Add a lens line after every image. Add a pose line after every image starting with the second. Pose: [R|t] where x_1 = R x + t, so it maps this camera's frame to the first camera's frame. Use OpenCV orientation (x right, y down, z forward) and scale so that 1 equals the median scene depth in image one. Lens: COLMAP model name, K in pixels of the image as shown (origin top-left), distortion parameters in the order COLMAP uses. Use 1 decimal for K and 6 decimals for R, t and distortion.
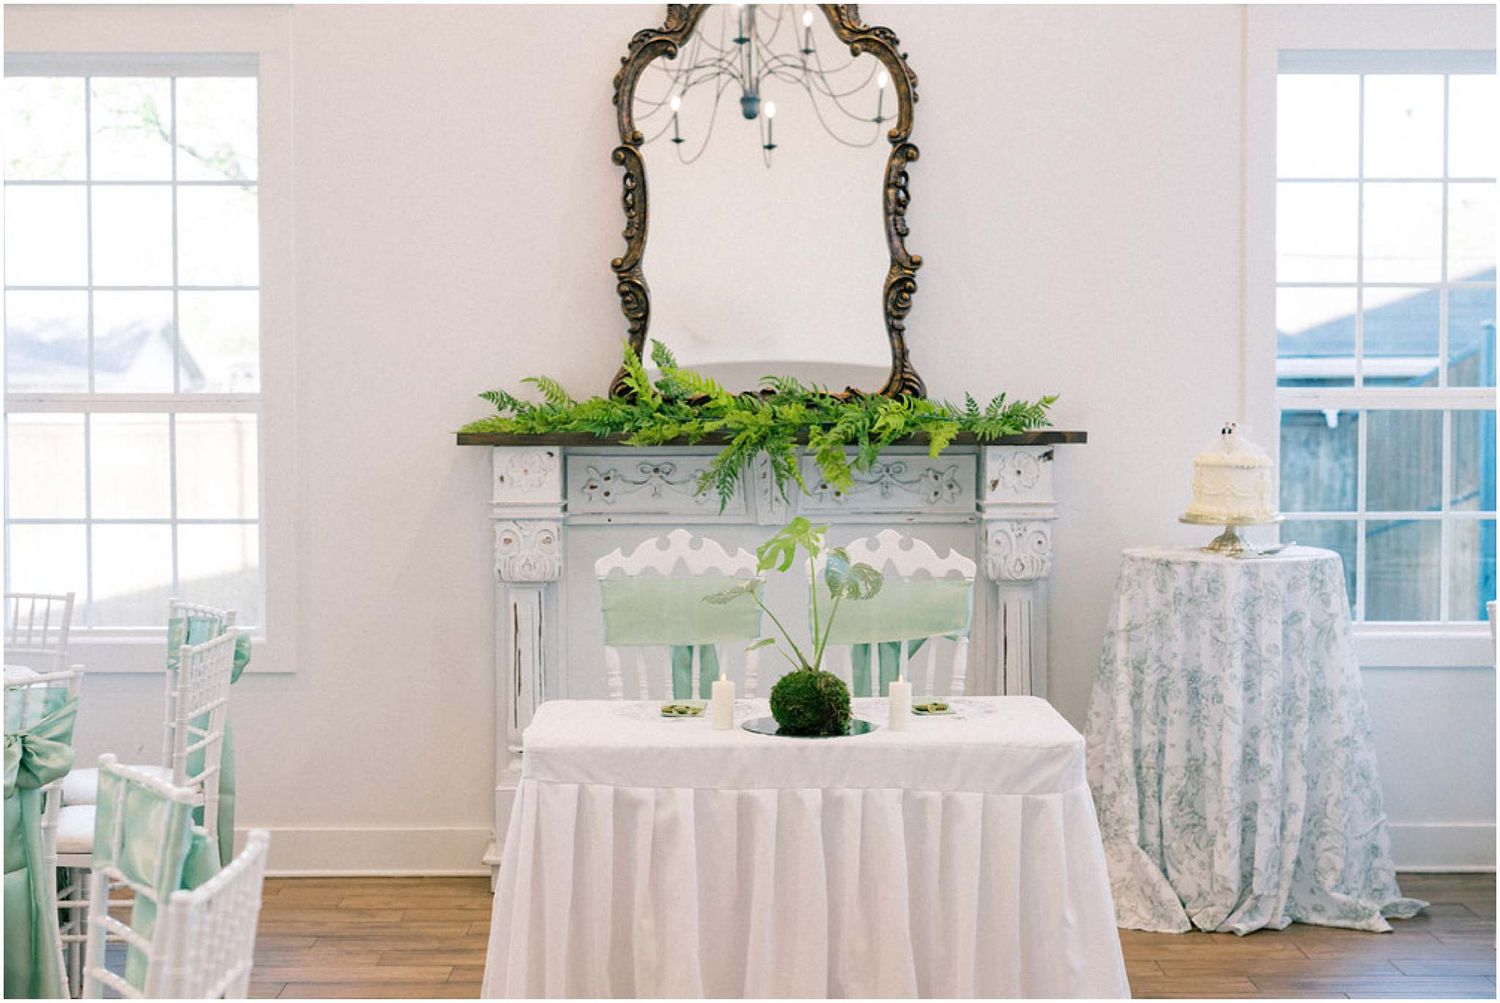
lens RADIAL K [[2268.3, 0, 750.0], [0, 2268.3, 501.5], [0, 0, 1]] dist [-0.004689, 0.000986]
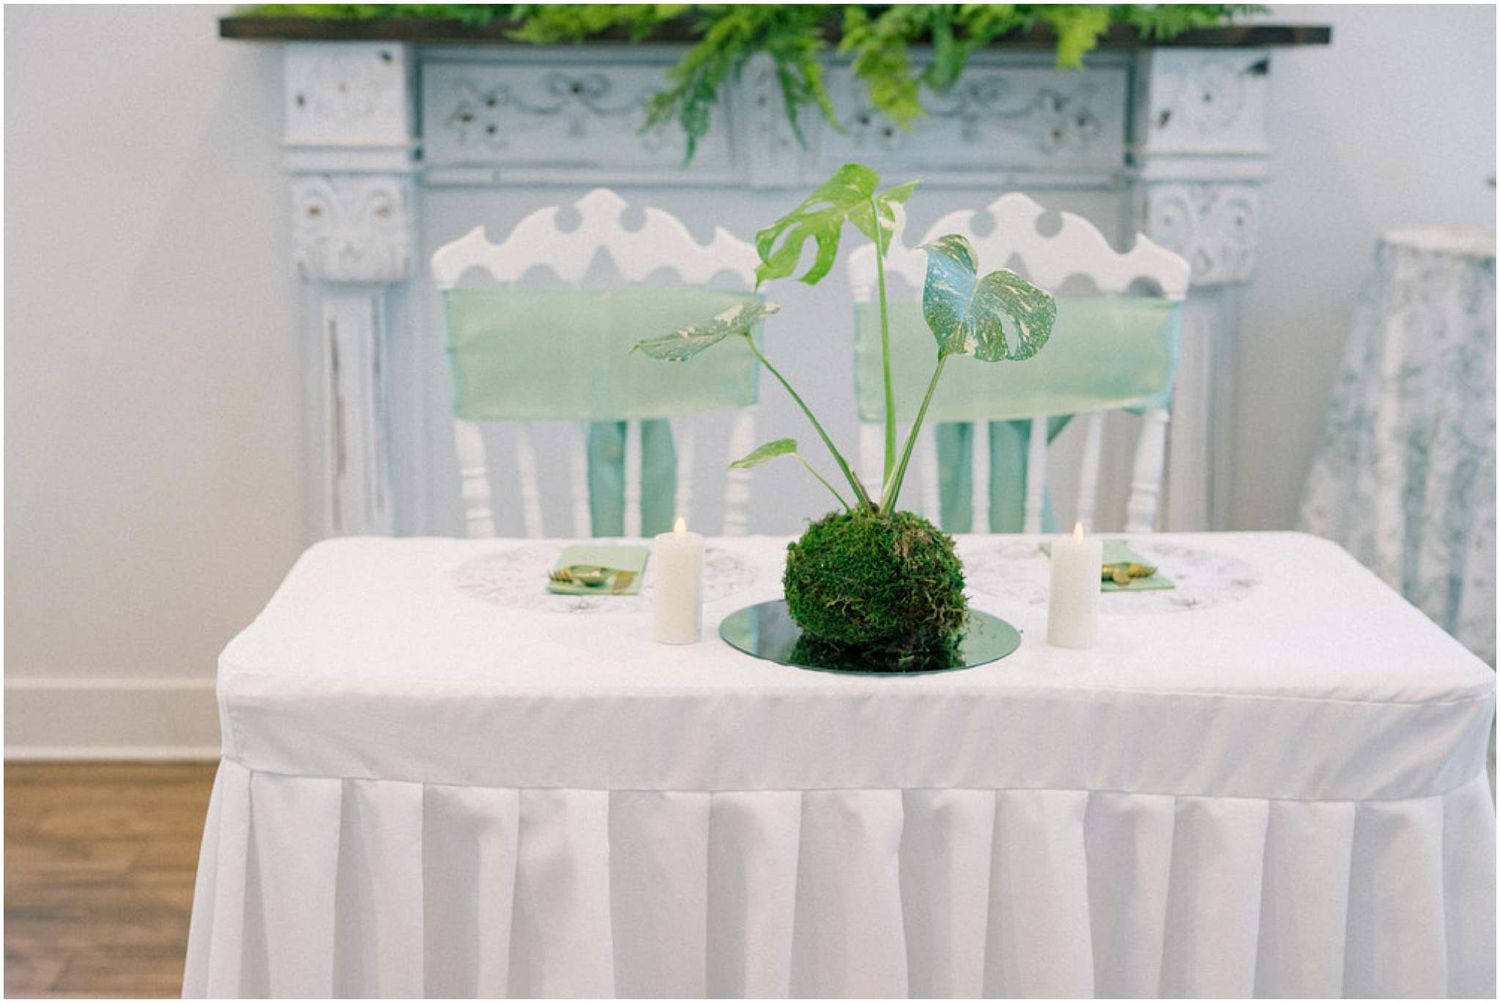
lens RADIAL K [[2268.3, 0, 750.0], [0, 2268.3, 501.5], [0, 0, 1]] dist [-0.004689, 0.000986]
pose [[0.999941, 0.006728, 0.008571, -0.001478], [-0.007894, 0.989530, 0.144108, 0.007552], [-0.007512, -0.144167, 0.989525, 0.485316]]
